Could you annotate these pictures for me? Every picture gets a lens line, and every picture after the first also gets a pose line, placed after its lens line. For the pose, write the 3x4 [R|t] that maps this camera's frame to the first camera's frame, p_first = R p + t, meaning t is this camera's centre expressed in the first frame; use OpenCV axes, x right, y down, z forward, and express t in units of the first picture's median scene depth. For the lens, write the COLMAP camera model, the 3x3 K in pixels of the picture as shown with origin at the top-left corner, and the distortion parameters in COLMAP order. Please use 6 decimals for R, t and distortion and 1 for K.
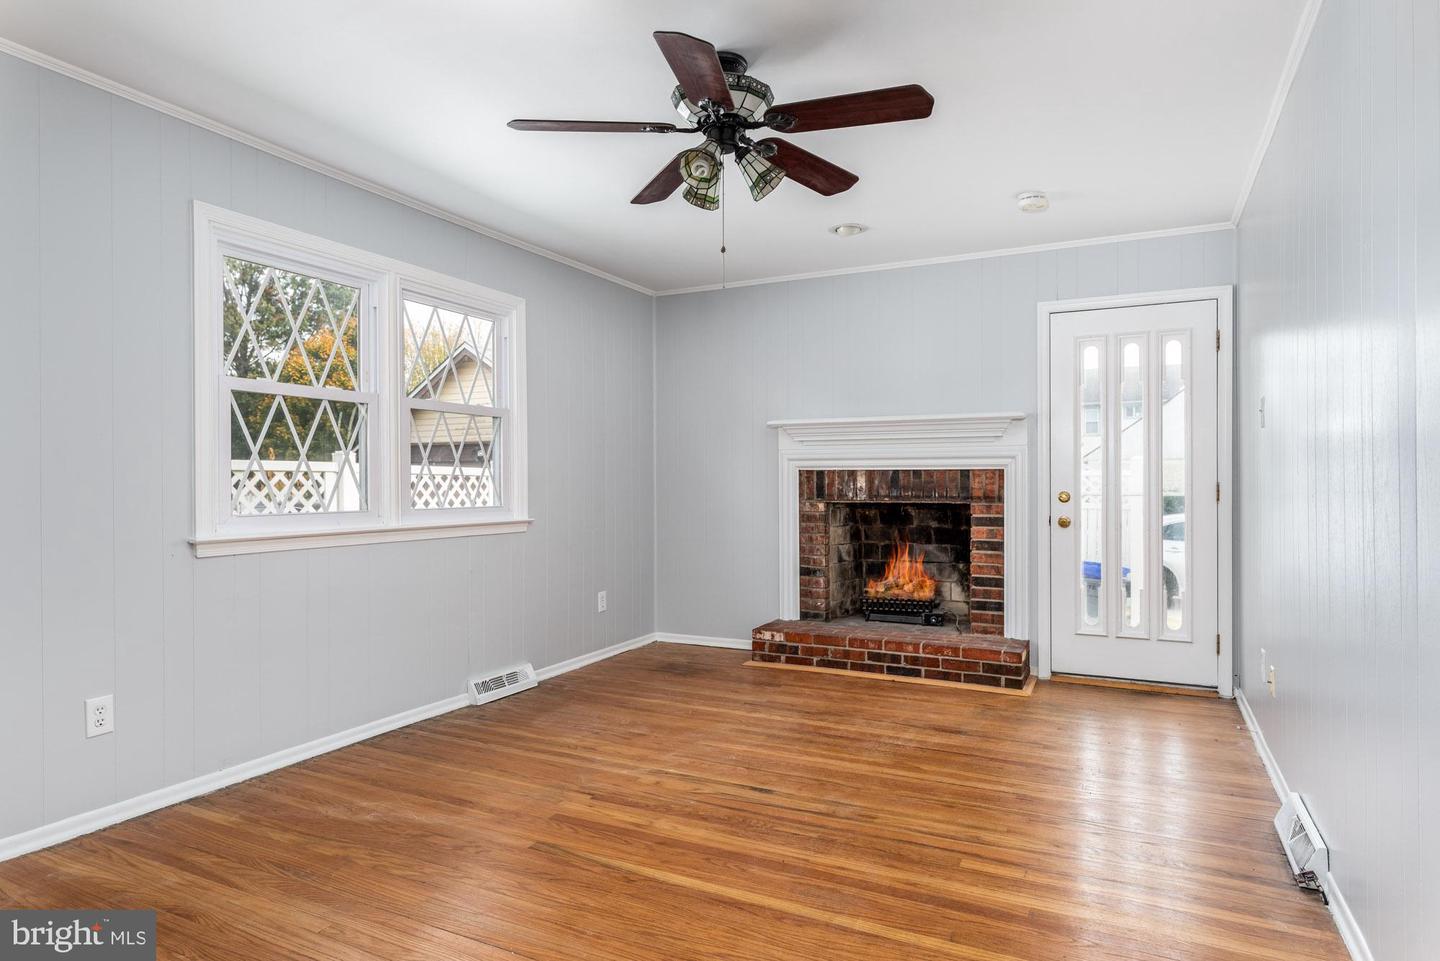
lens RADIAL K [[828.5, 0, 719.1], [0, 828.5, 489.1], [0, 0, 1]] dist [0.000637, -0.001143]
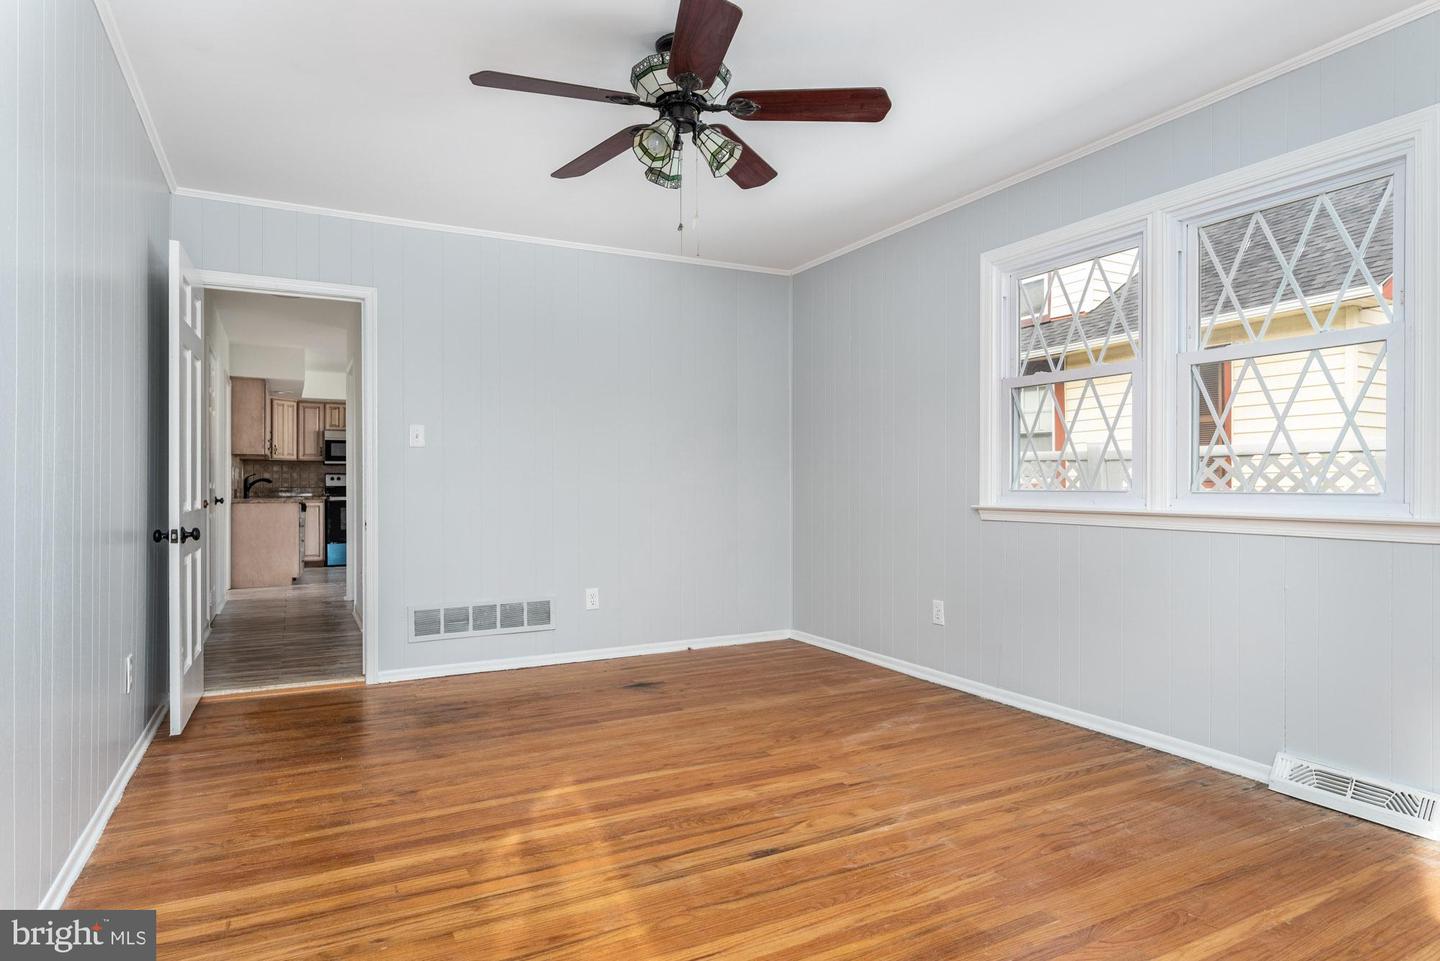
lens RADIAL K [[828.5, 0, 719.2], [0, 828.5, 484.8], [0, 0, 1]] dist [0.000637, -0.001143]
pose [[-0.585515, 0.002570, -0.810657, 0.675822], [-0.003066, 0.999981, 0.005385, 0.019107], [0.810656, 0.005639, -0.585496, 1.372160]]
